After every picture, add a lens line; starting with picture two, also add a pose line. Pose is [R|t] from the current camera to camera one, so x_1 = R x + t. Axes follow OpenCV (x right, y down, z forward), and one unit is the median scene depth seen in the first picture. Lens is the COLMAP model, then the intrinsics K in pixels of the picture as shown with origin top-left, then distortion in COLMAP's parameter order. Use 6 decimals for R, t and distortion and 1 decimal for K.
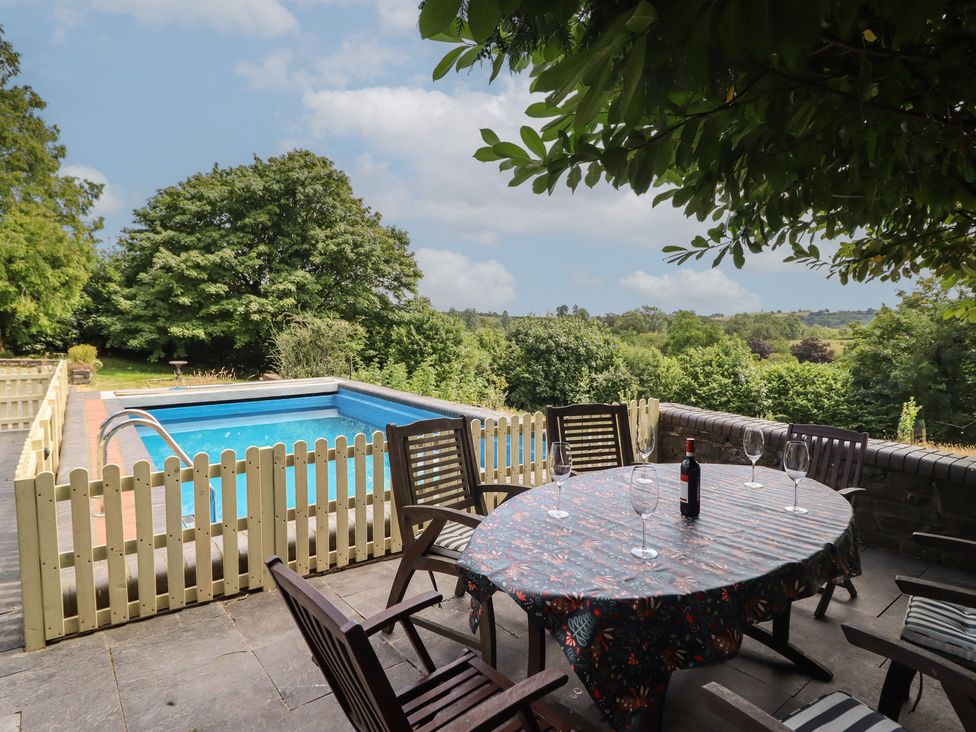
lens RADIAL K [[552.7, 0, 484.7], [0, 552.7, 356.9], [0, 0, 1]] dist [0.002484, -0.022607]
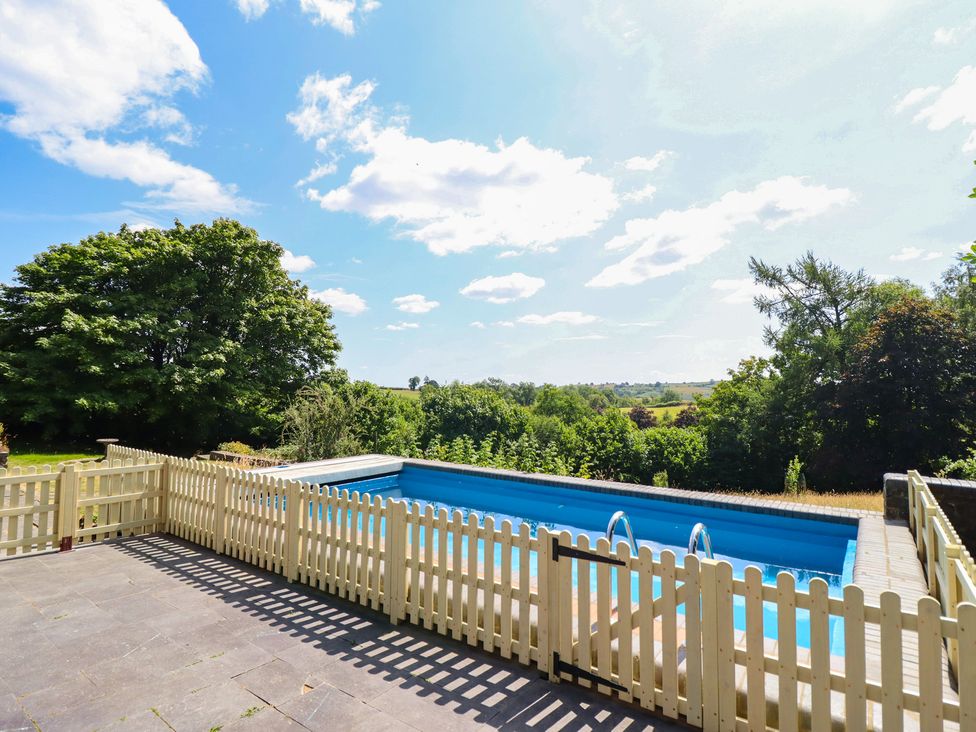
lens RADIAL K [[503.5, 0, 489.0], [0, 503.5, 355.2], [0, 0, 1]] dist [0.002894, -0.014808]
pose [[0.959287, 0.024306, 0.281387, -0.125723], [0.014137, 0.990909, -0.133791, -0.005931], [-0.282081, 0.132322, 0.950222, 0.039288]]
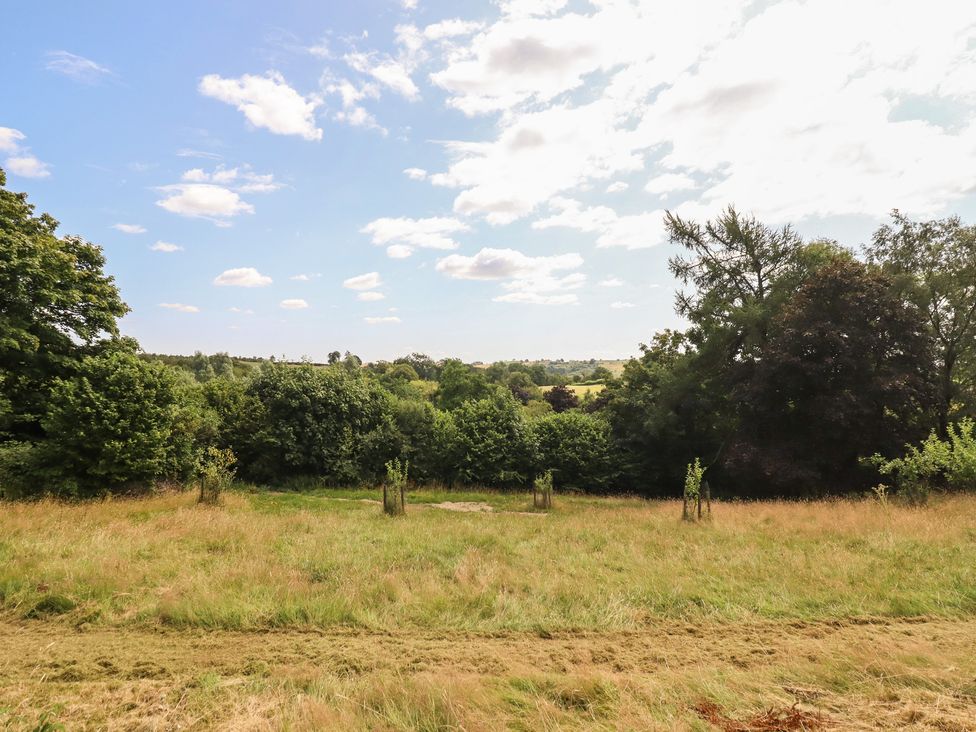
lens RADIAL K [[532.2, 0, 491.0], [0, 532.2, 347.6], [0, 0, 1]] dist [-0.001803, -0.000564]
pose [[0.911680, 0.023486, 0.410230, 0.046612], [0.018574, 0.994989, -0.098243, -0.017687], [-0.410482, 0.097185, 0.906675, 0.171350]]
